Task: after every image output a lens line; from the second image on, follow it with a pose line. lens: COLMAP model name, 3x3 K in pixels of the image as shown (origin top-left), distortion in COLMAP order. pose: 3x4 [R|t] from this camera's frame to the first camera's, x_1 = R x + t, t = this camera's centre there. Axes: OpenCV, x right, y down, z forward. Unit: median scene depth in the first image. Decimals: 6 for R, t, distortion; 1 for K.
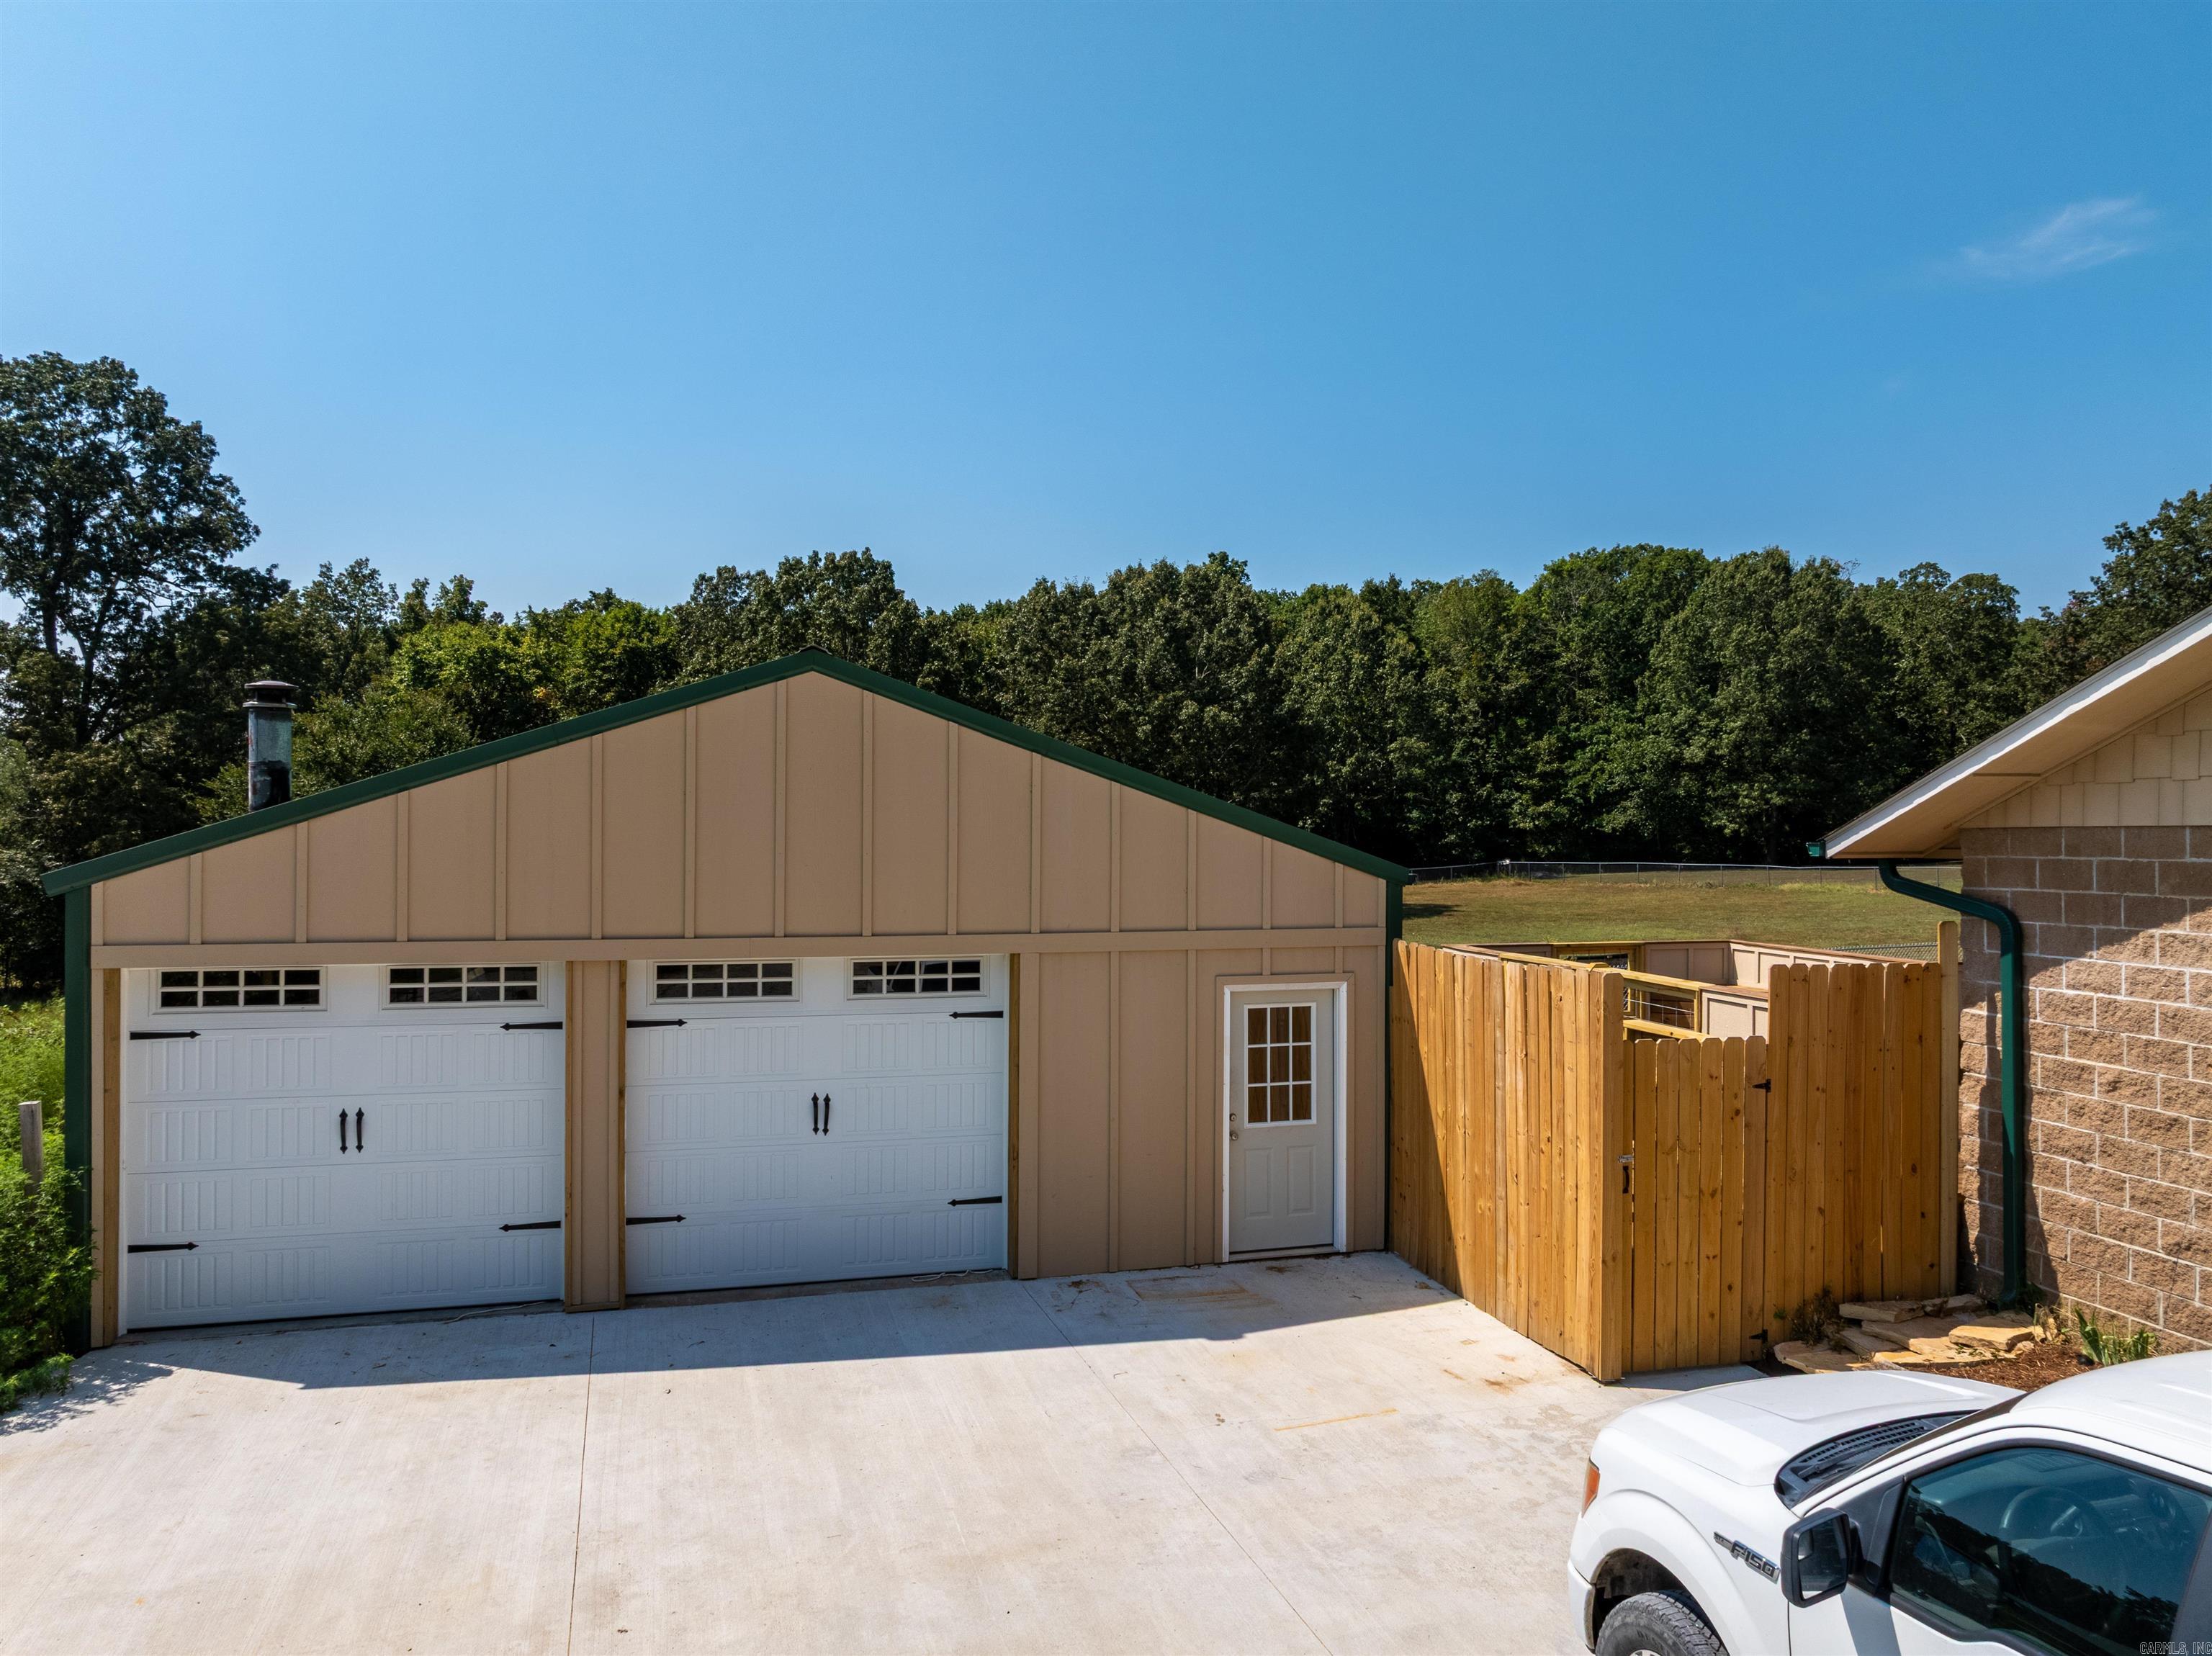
lens RADIAL K [[1543.8, 0, 1110.8], [0, 1543.8, 807.3], [0, 0, 1]] dist [-0.009240, -0.042266]
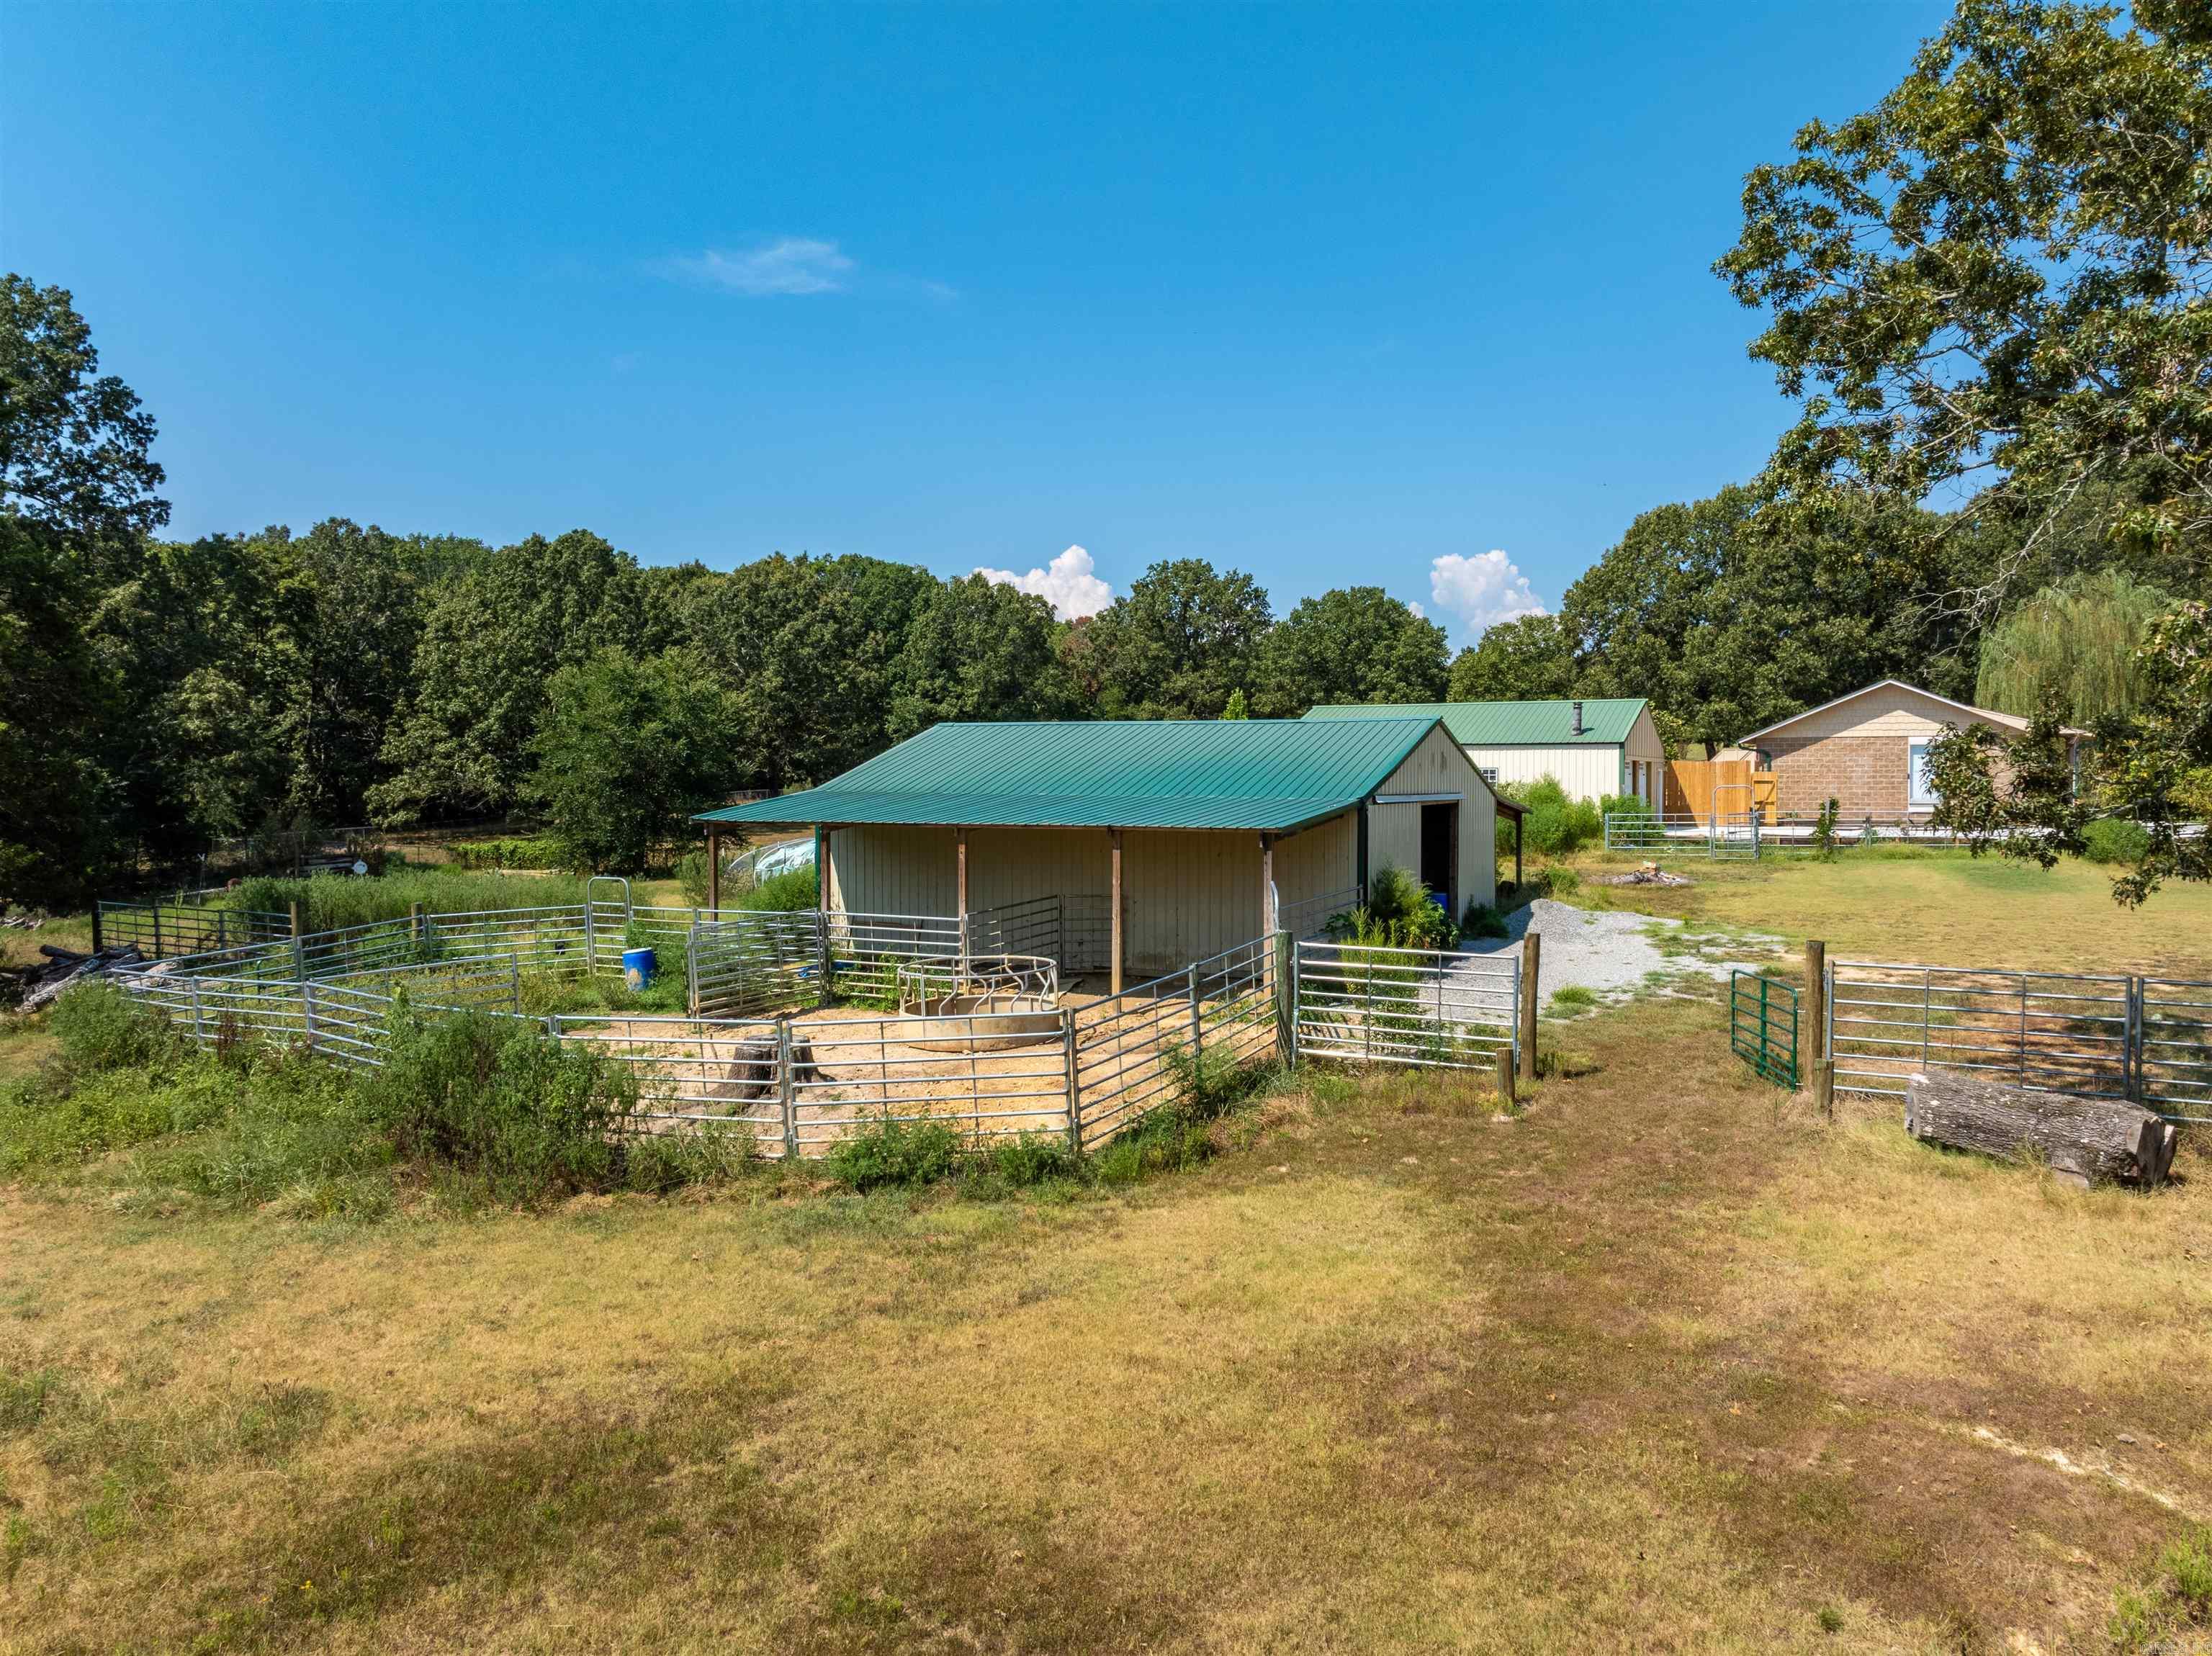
lens RADIAL K [[1566.7, 0, 1123.5], [0, 1566.7, 825.4], [0, 0, 1]] dist [-0.003467, -0.001013]
pose [[0.687197, -0.023797, 0.726081, -0.621819], [-0.006143, 0.999237, 0.038563, 0.017916], [-0.726445, -0.030961, 0.686526, -0.165171]]
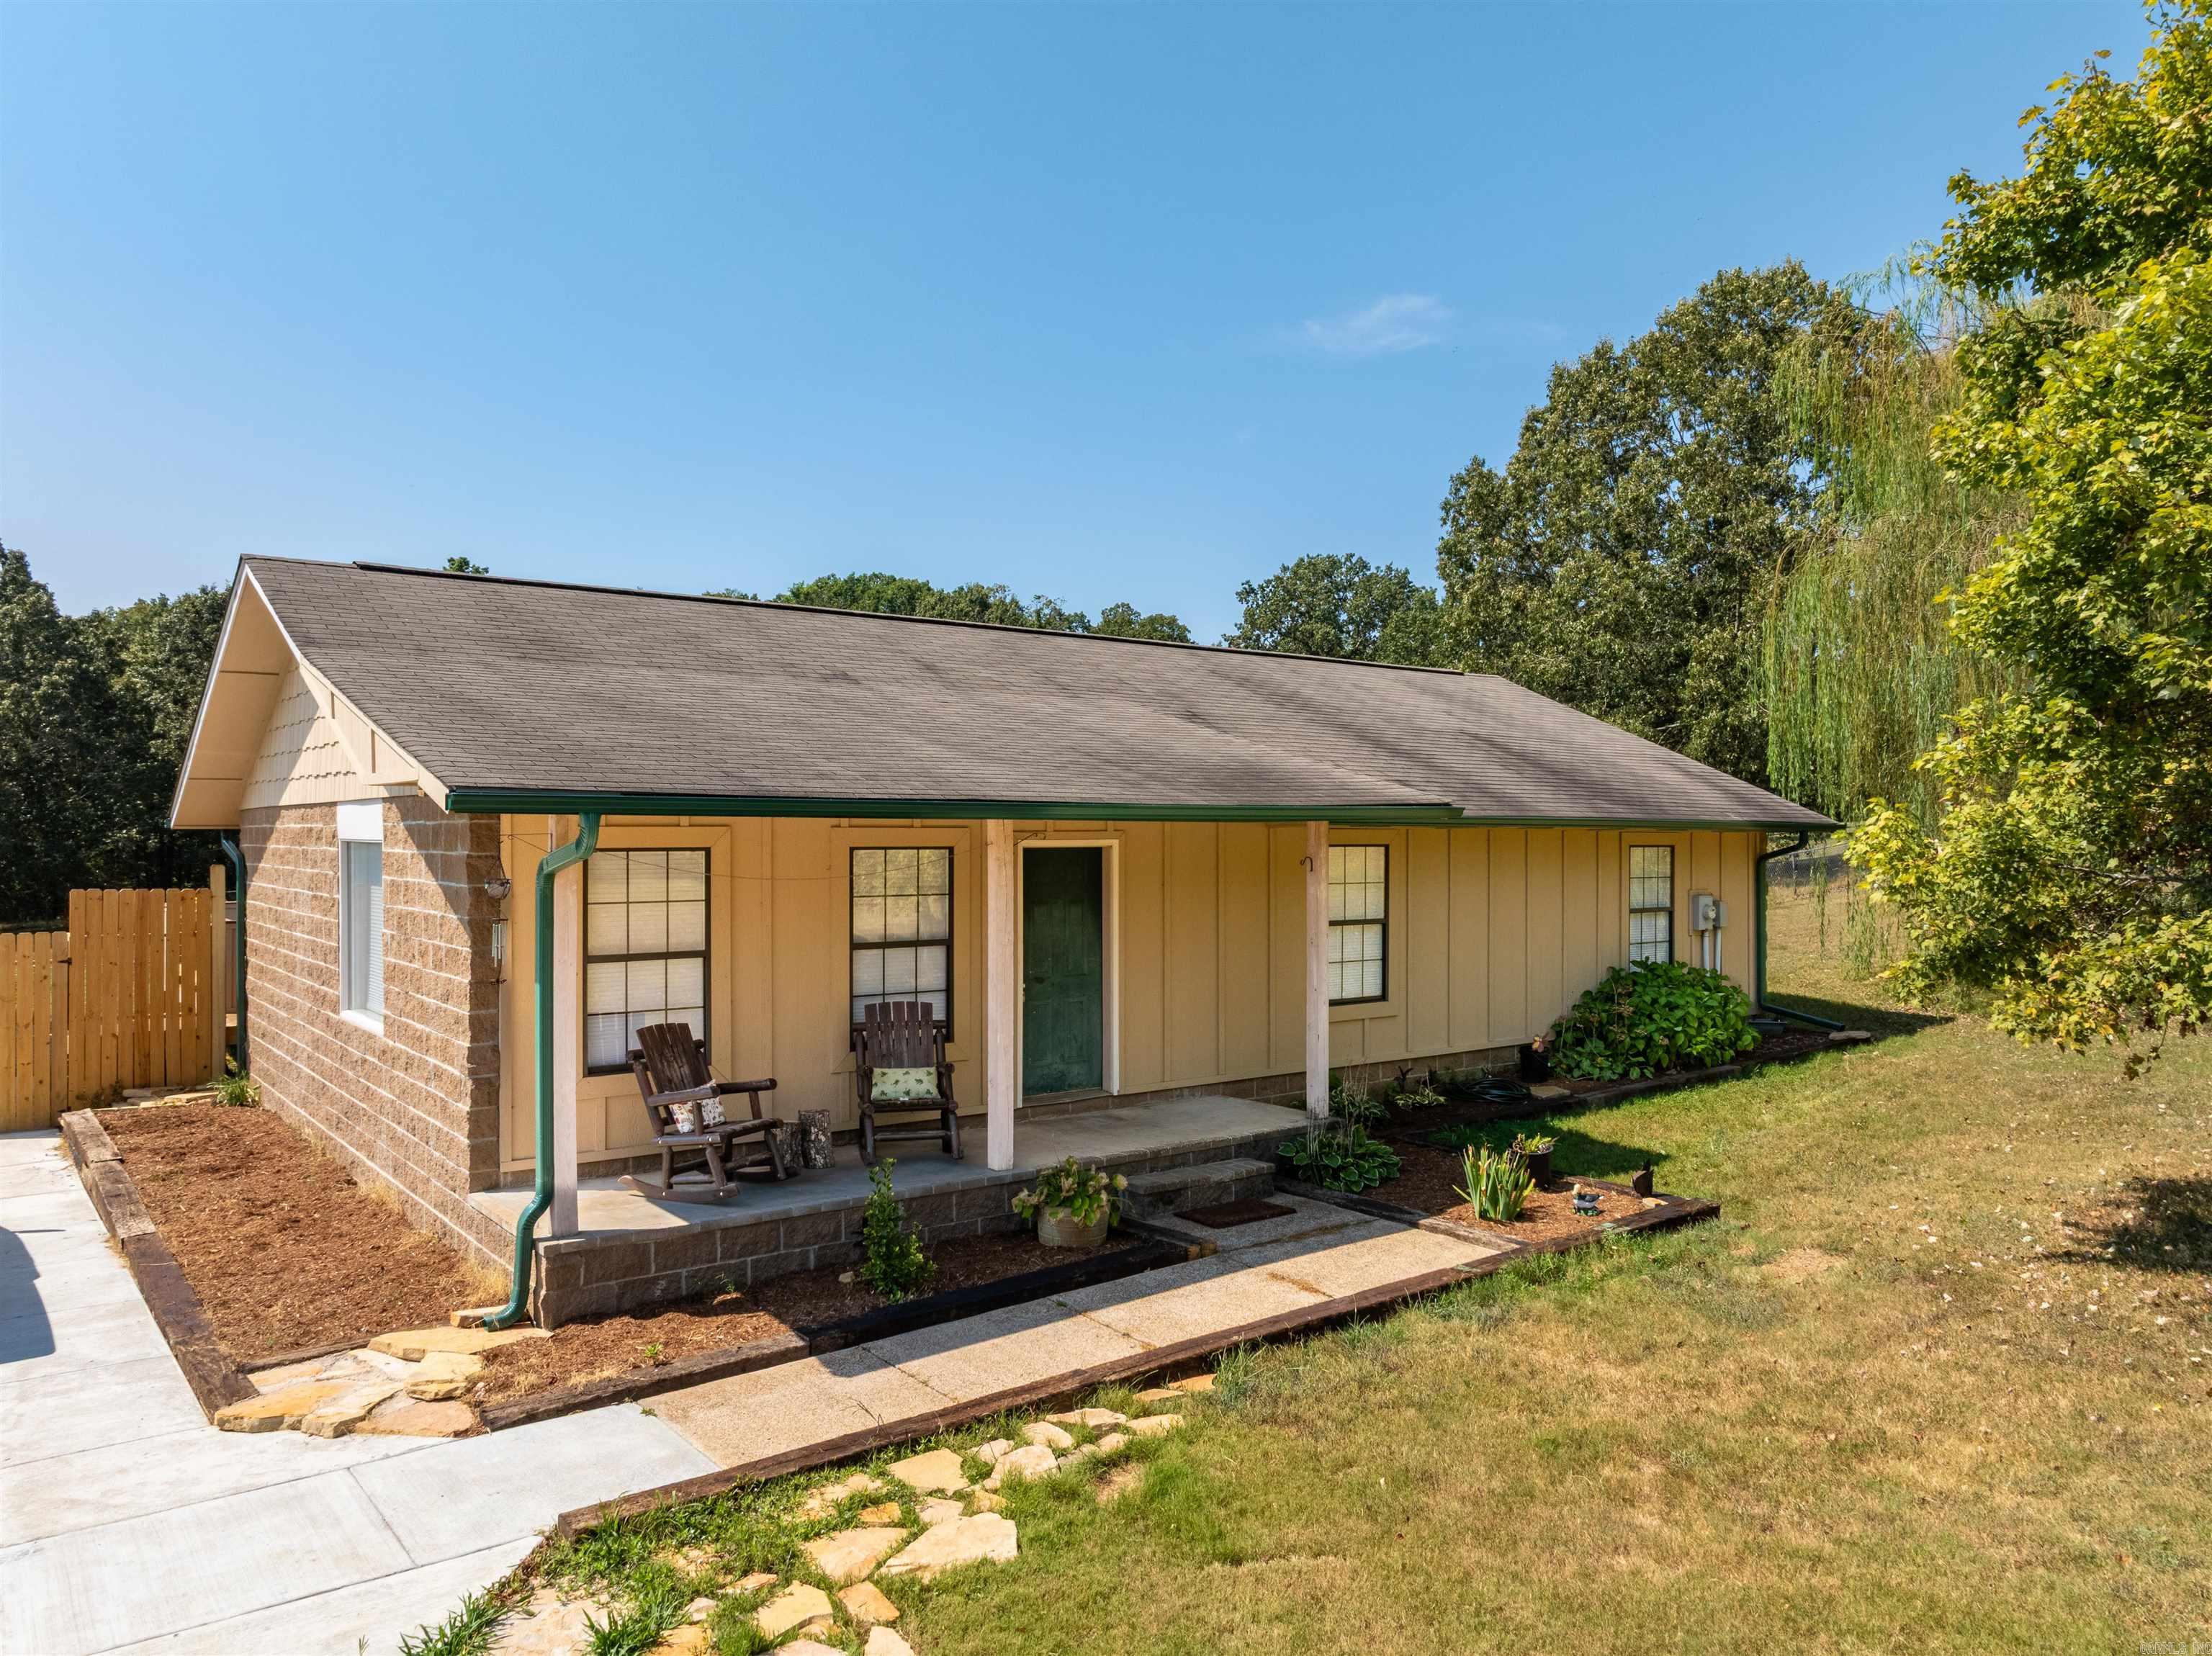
lens RADIAL K [[1543.4, 0, 1106.0], [0, 1543.4, 828.0], [0, 0, 1]] dist [-0.023063, 0.002711]
pose [[0.923526, -0.002072, 0.383531, 0.086980], [-0.001306, 0.999963, 0.008548, 0.002130], [-0.383535, -0.008395, 0.923488, -0.101607]]
